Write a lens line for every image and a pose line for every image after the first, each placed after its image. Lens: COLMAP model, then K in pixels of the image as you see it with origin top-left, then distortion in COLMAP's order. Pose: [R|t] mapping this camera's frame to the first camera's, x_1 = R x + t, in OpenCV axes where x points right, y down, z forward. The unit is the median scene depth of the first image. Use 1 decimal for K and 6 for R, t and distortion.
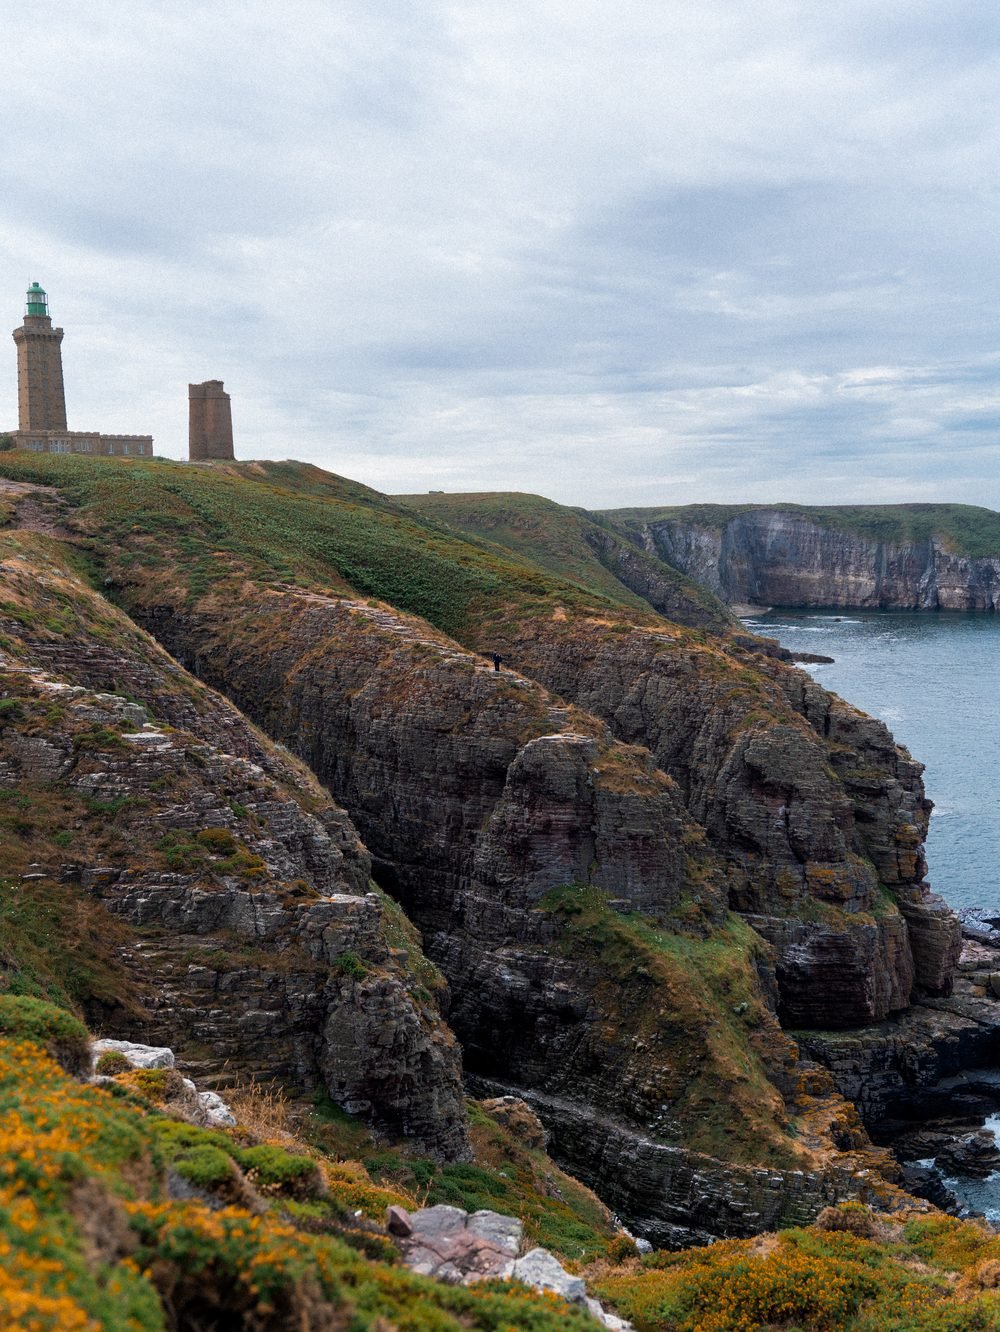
lens RADIAL K [[1339.0, 0, 500.0], [0, 1339.0, 666.0], [0, 0, 1]] dist [0.006358, -0.006538]
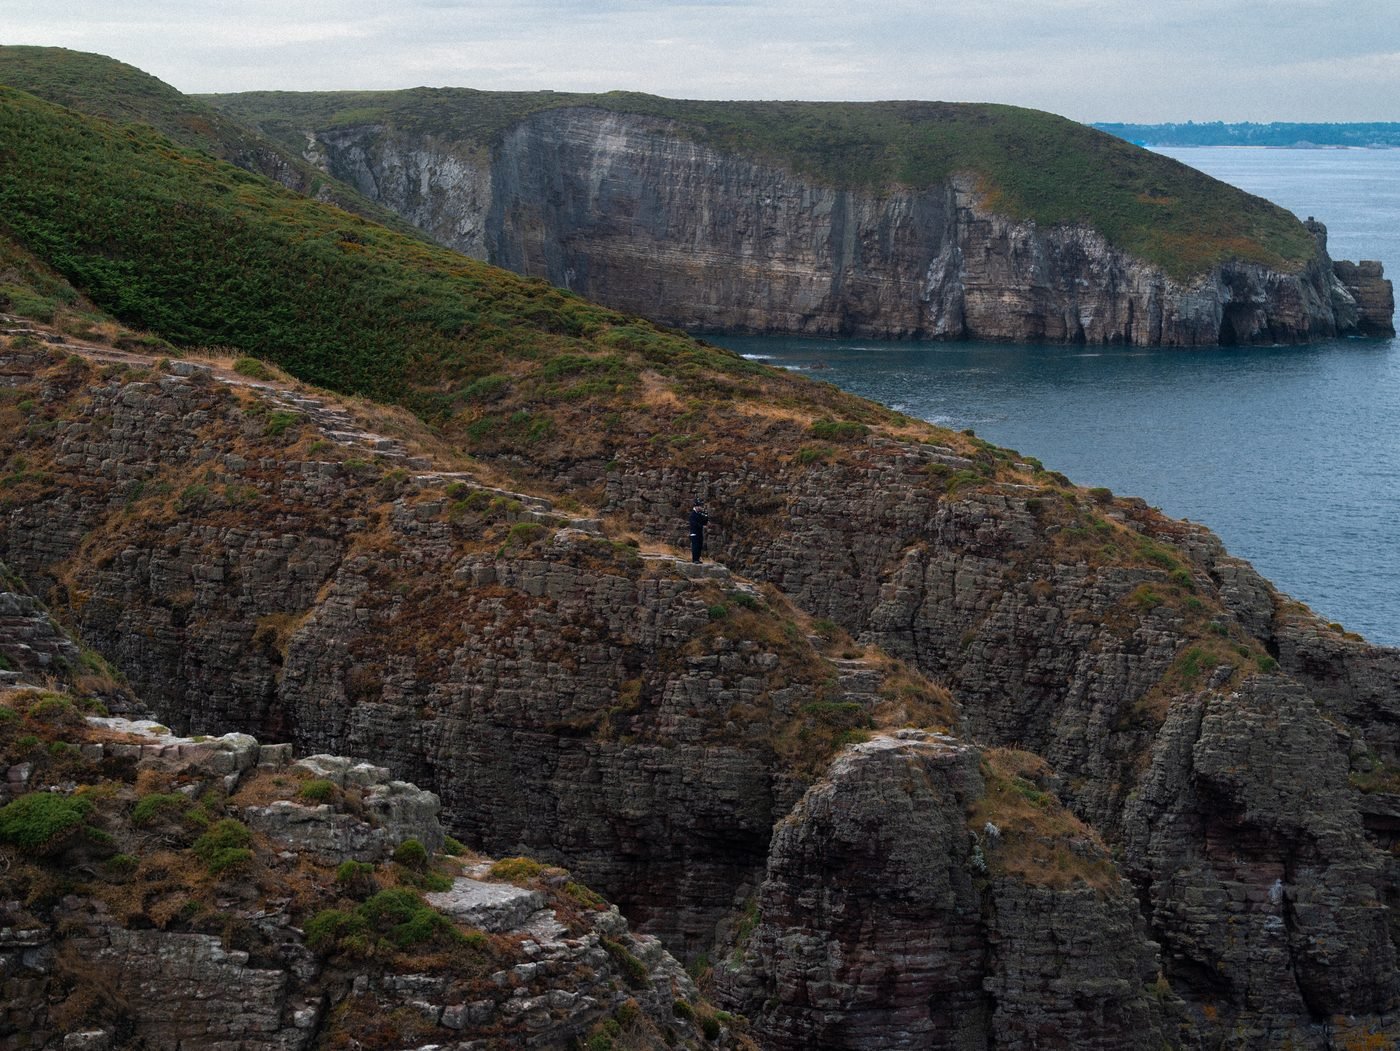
lens RADIAL K [[3080.5, 0, 700.0], [0, 3080.5, 525.5], [0, 0, 1]] dist [0.061057, 0.105730]
pose [[0.965891, -0.008343, 0.258813, -0.192944], [0.002609, 0.999744, 0.022488, -0.022162], [-0.258934, -0.021046, 0.965666, 0.160606]]
